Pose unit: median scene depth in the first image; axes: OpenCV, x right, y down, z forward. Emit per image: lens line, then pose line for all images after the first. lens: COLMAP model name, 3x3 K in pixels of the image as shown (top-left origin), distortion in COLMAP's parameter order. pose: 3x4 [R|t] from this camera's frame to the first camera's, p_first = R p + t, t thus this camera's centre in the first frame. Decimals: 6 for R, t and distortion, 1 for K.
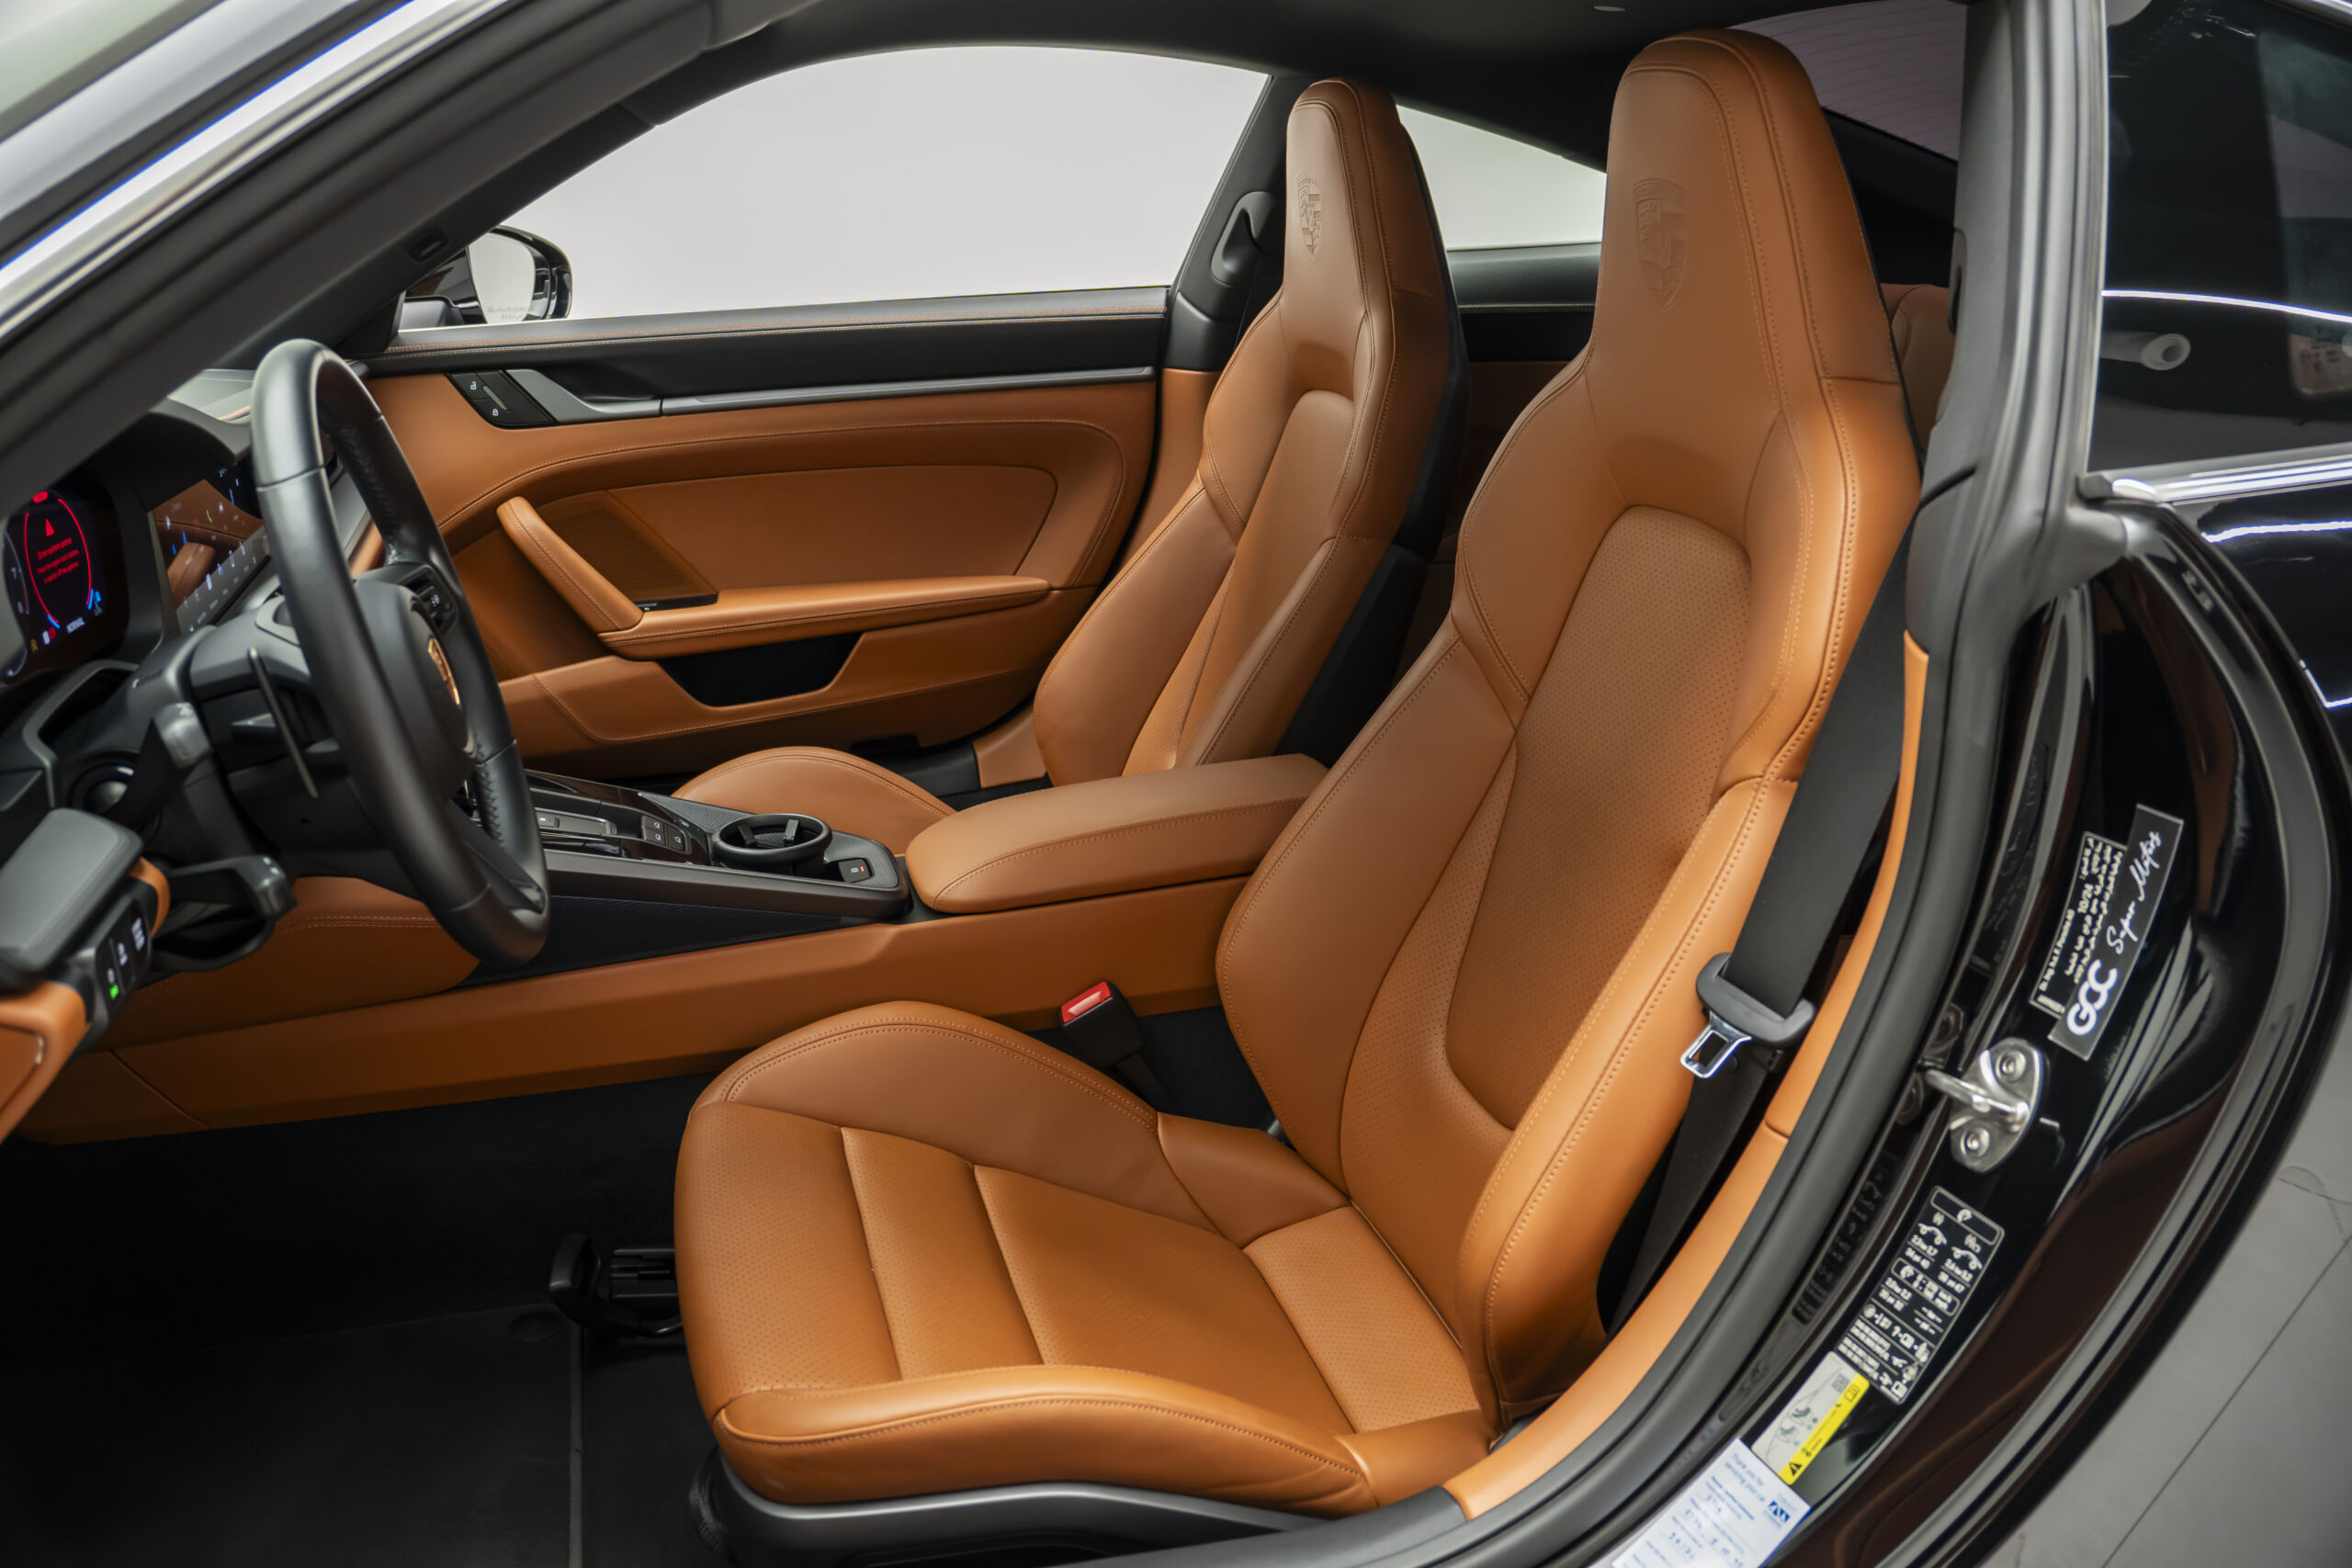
lens RADIAL K [[1946.6, 0, 1180.9], [0, 1946.6, 791.2], [0, 0, 1]] dist [-0.185396, 0.085636]
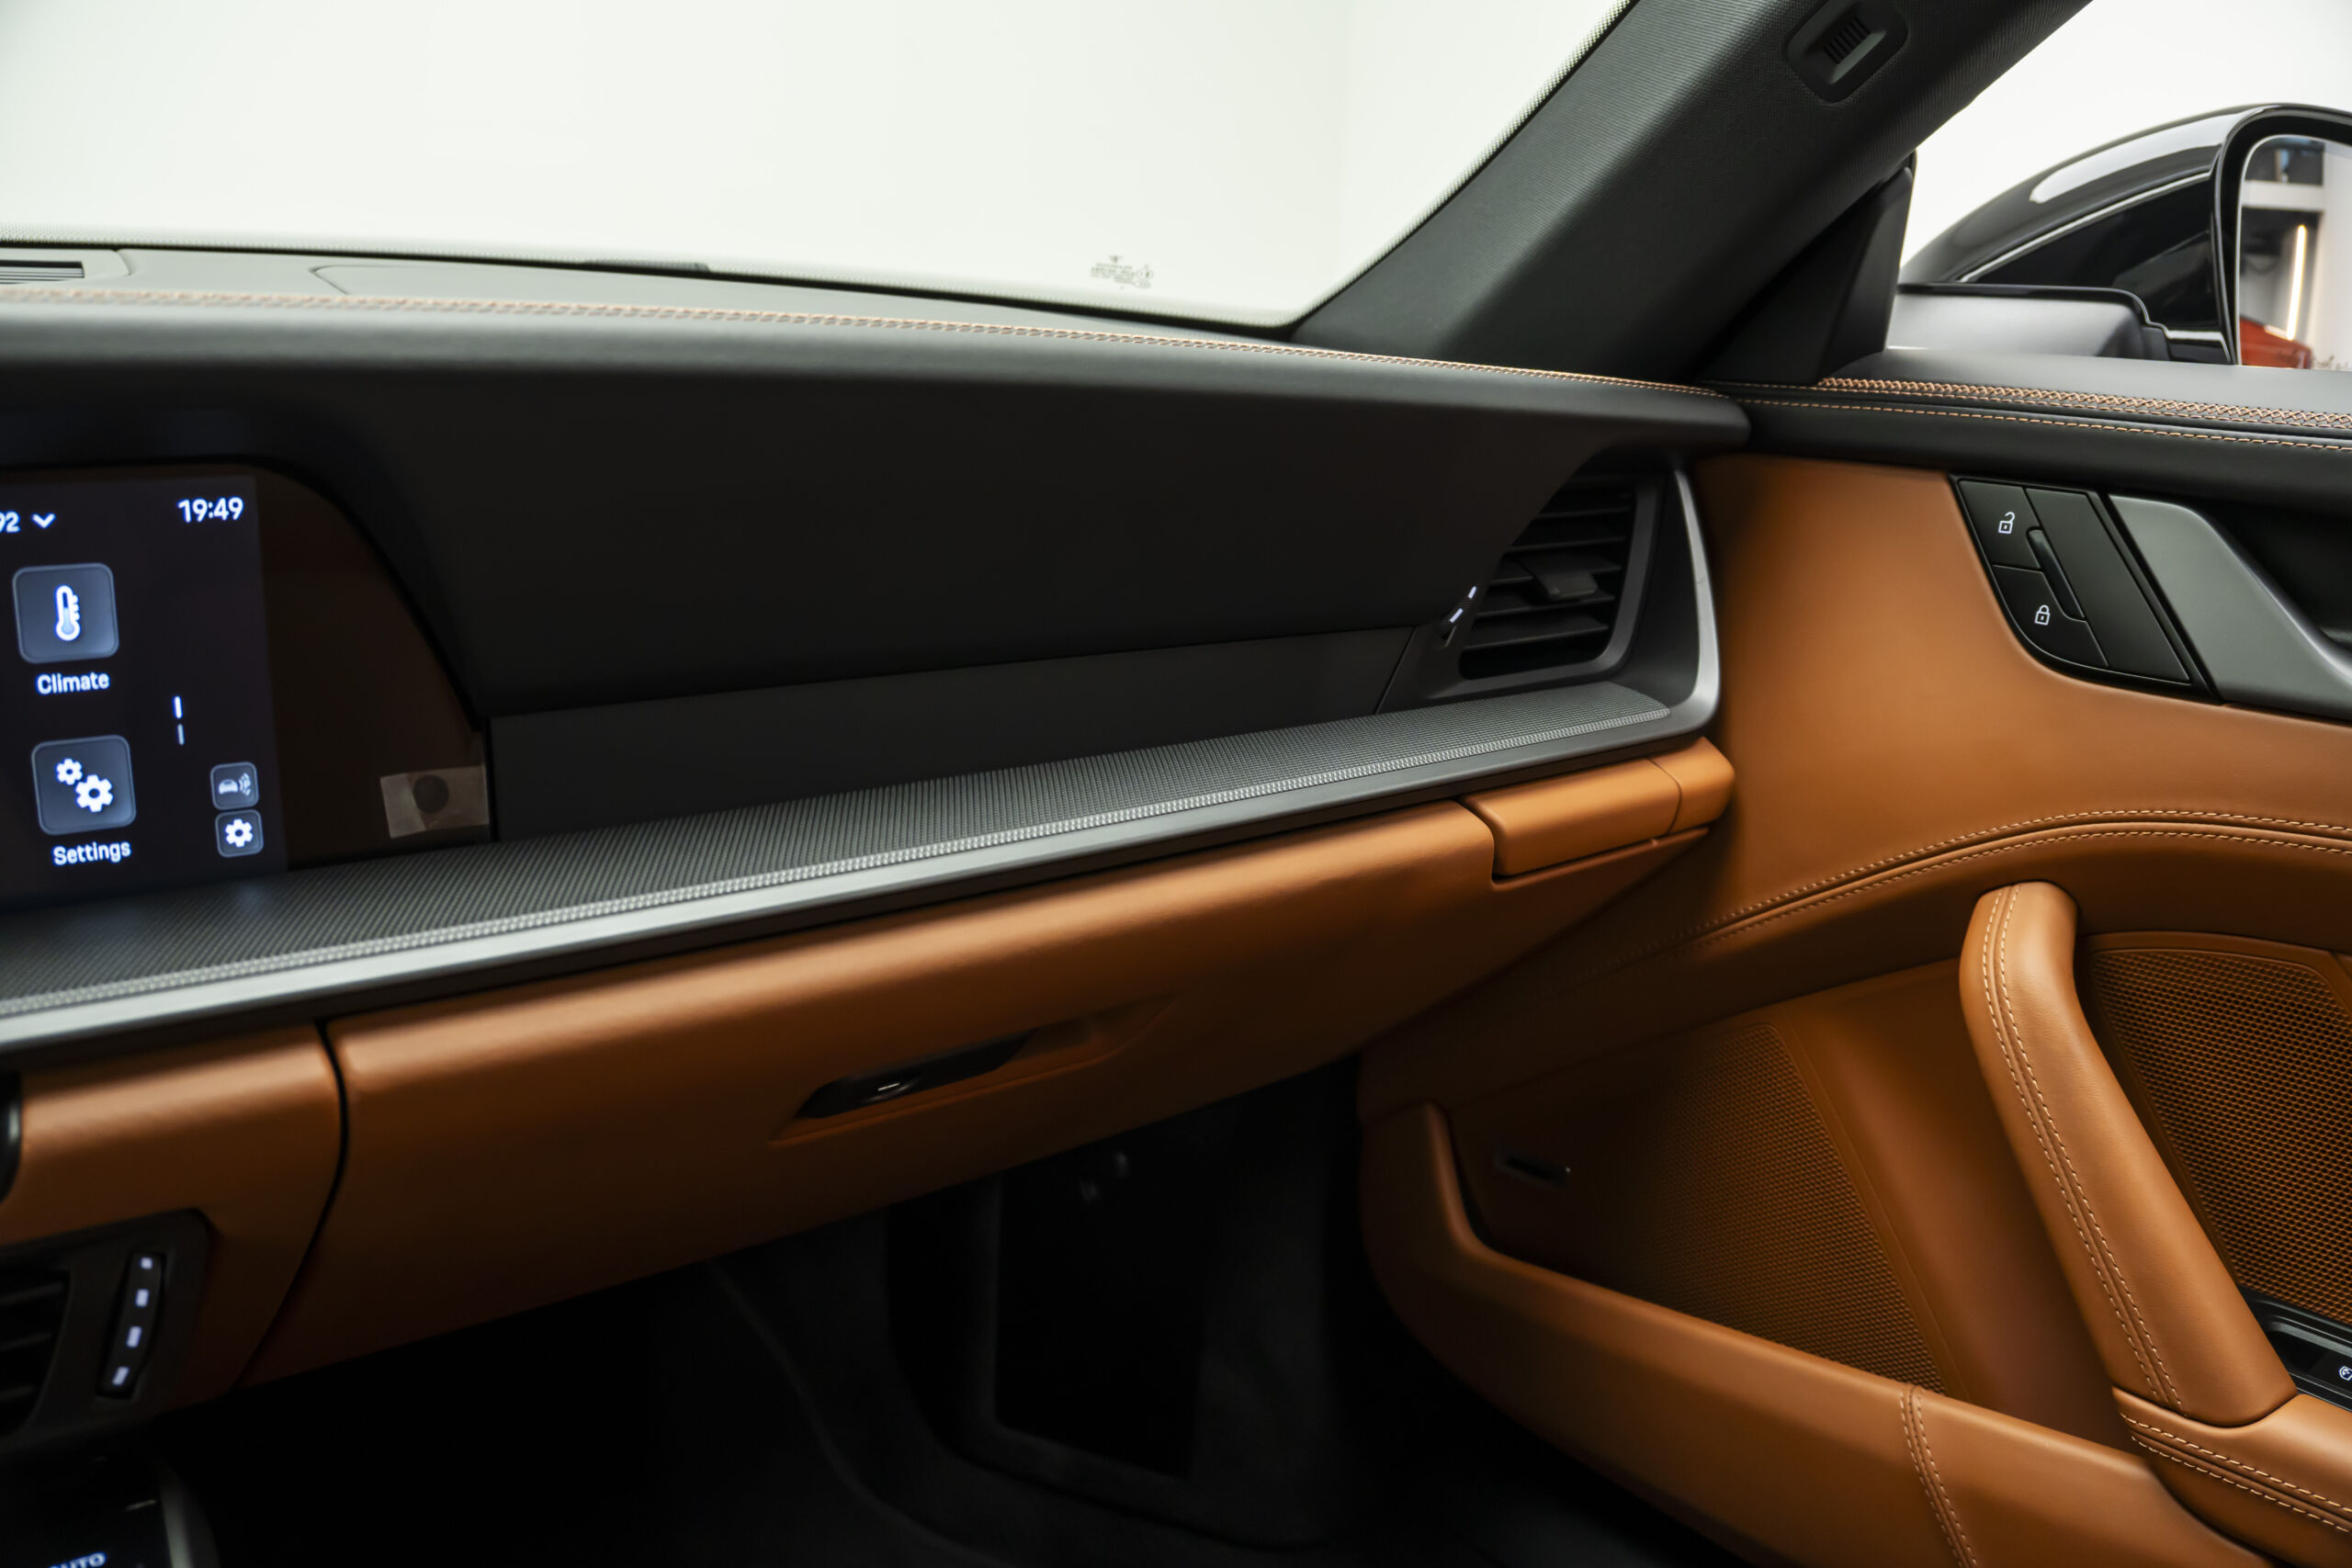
lens RADIAL K [[1907.7, 0, 1184.6], [0, 1907.7, 790.7], [0, 0, 1]] dist [-0.177975, 0.065140]
pose [[0.336632, 0.246318, -0.908849, -0.117580], [-0.331682, 0.934339, 0.130374, -0.161656], [0.881286, 0.257561, 0.396228, 0.740534]]
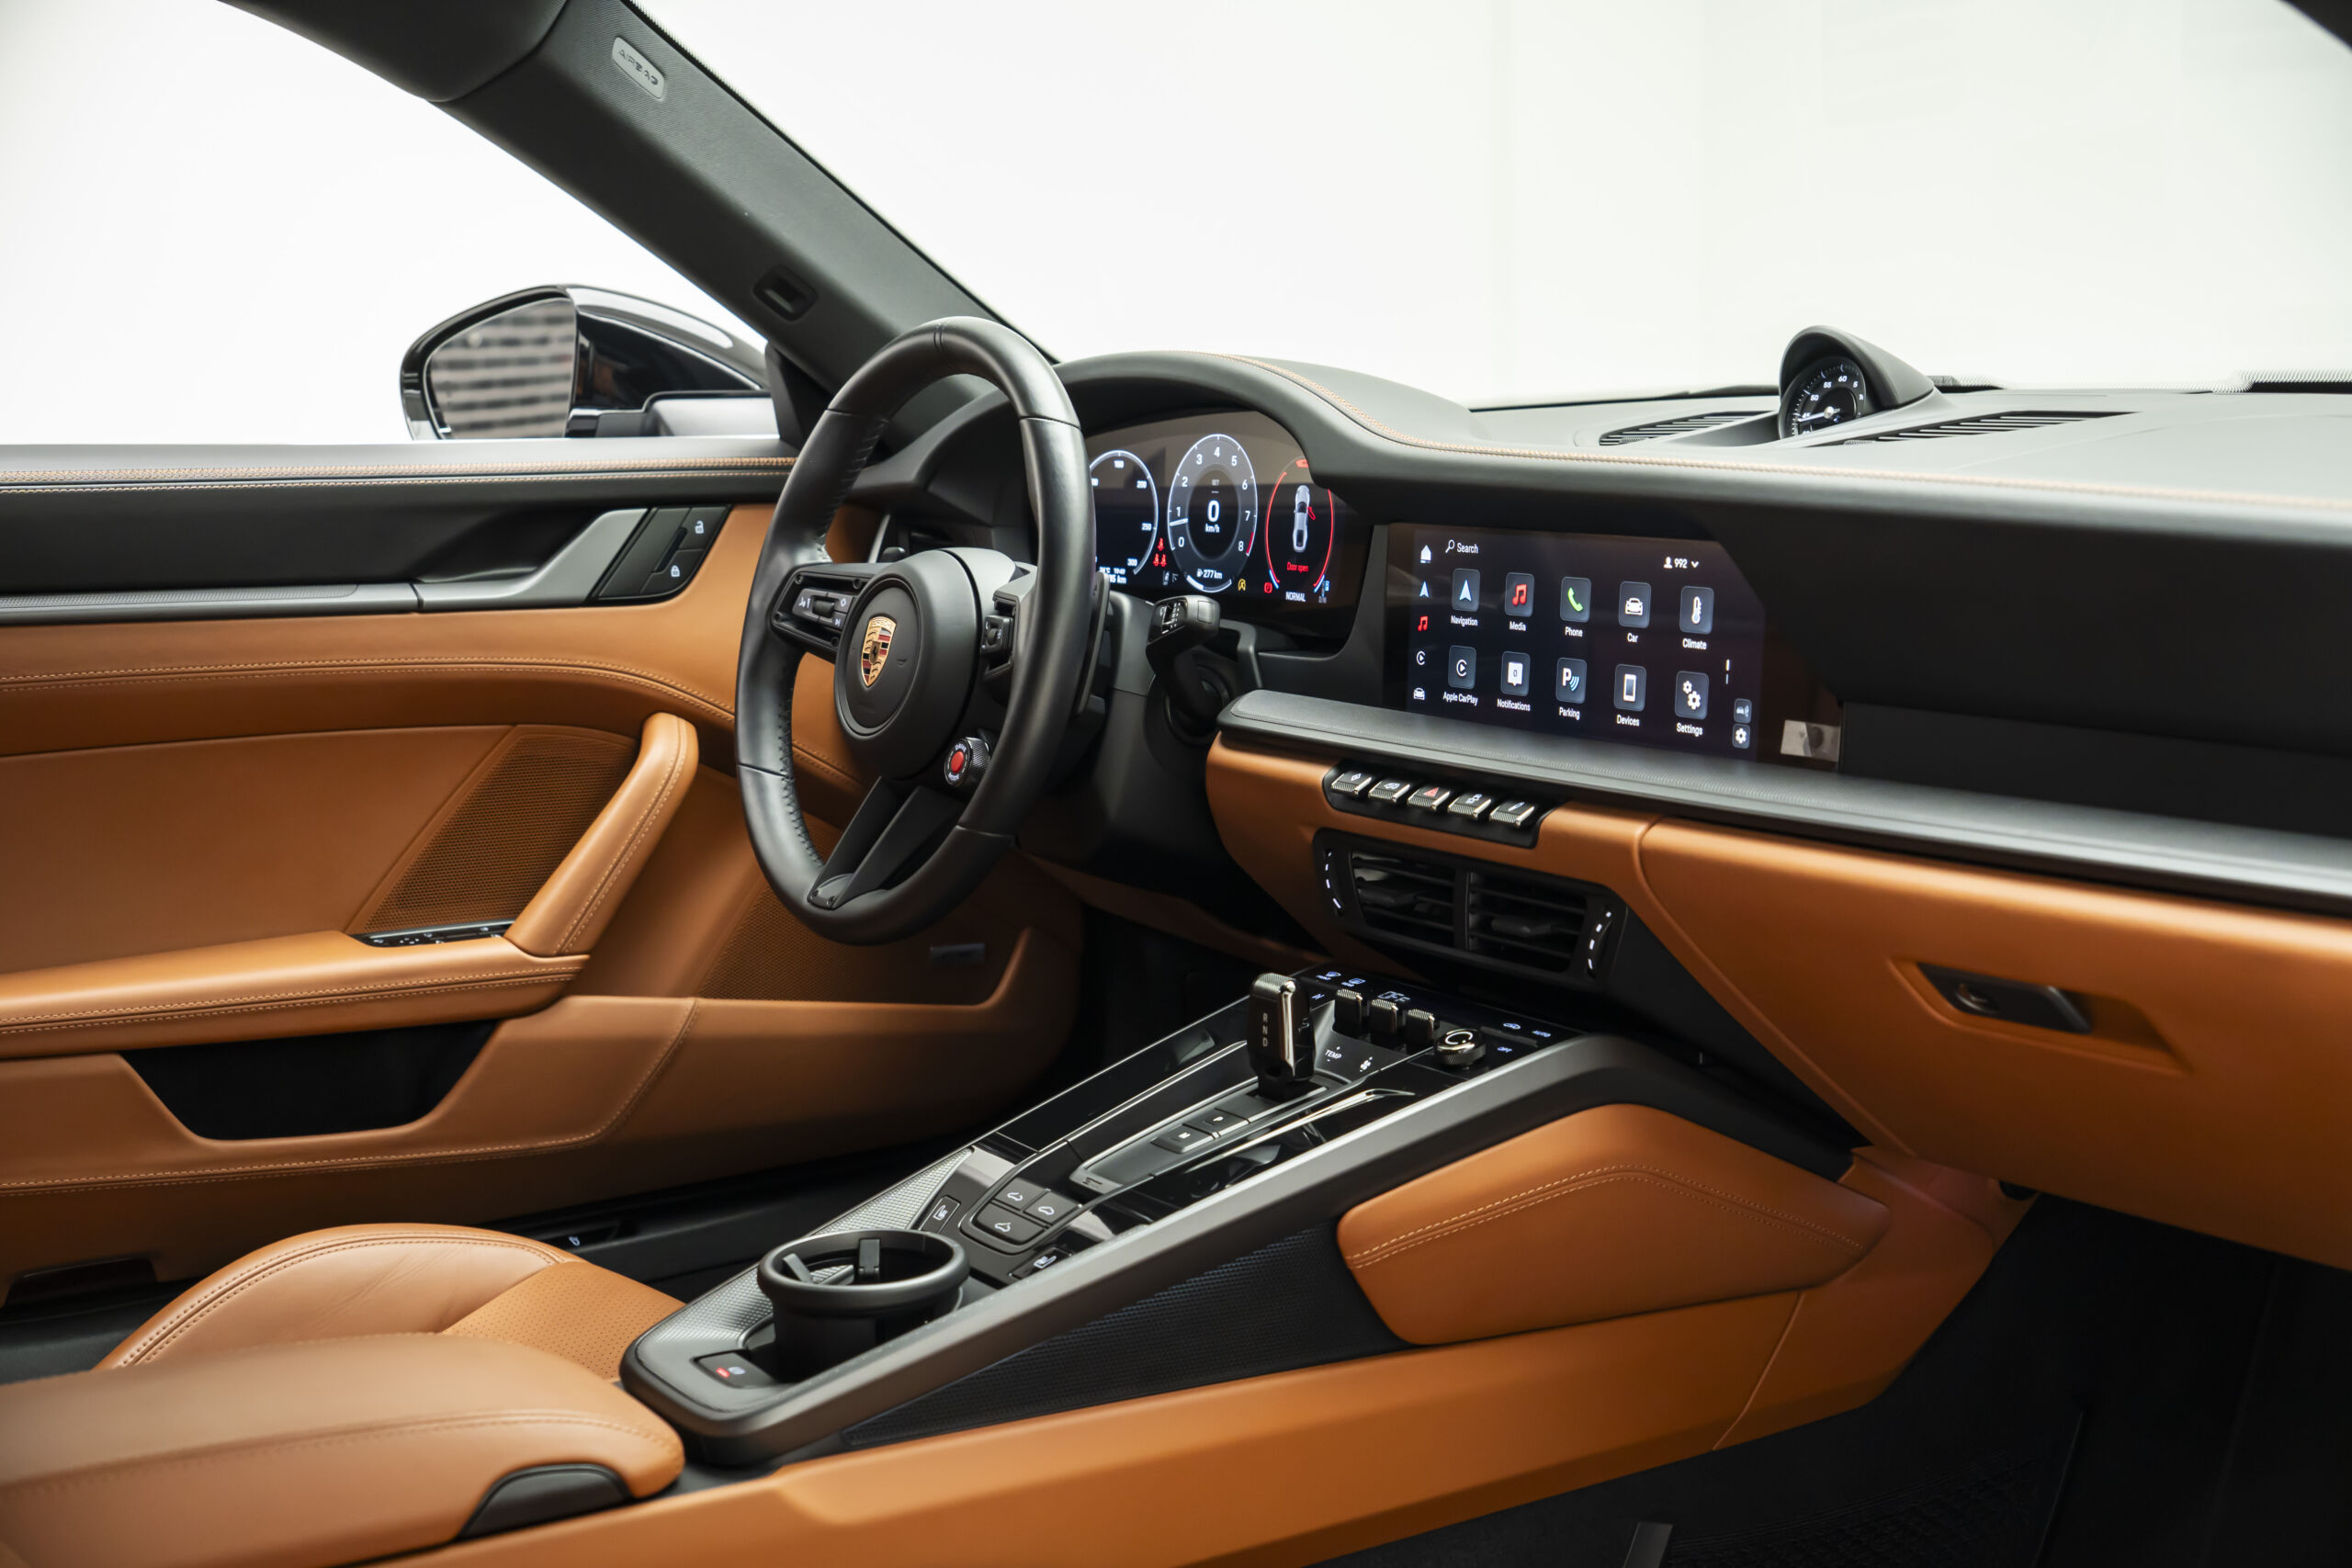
lens RADIAL K [[2896.5, 0, 1184.5], [0, 2896.5, 784.9], [0, 0, 1]] dist [0.099888, 0.000000]
pose [[-0.956986, 0.057827, -0.284311, -0.040395], [-0.075623, 0.896347, 0.436857, -0.362886], [0.280104, 0.439567, -0.853418, 1.268079]]
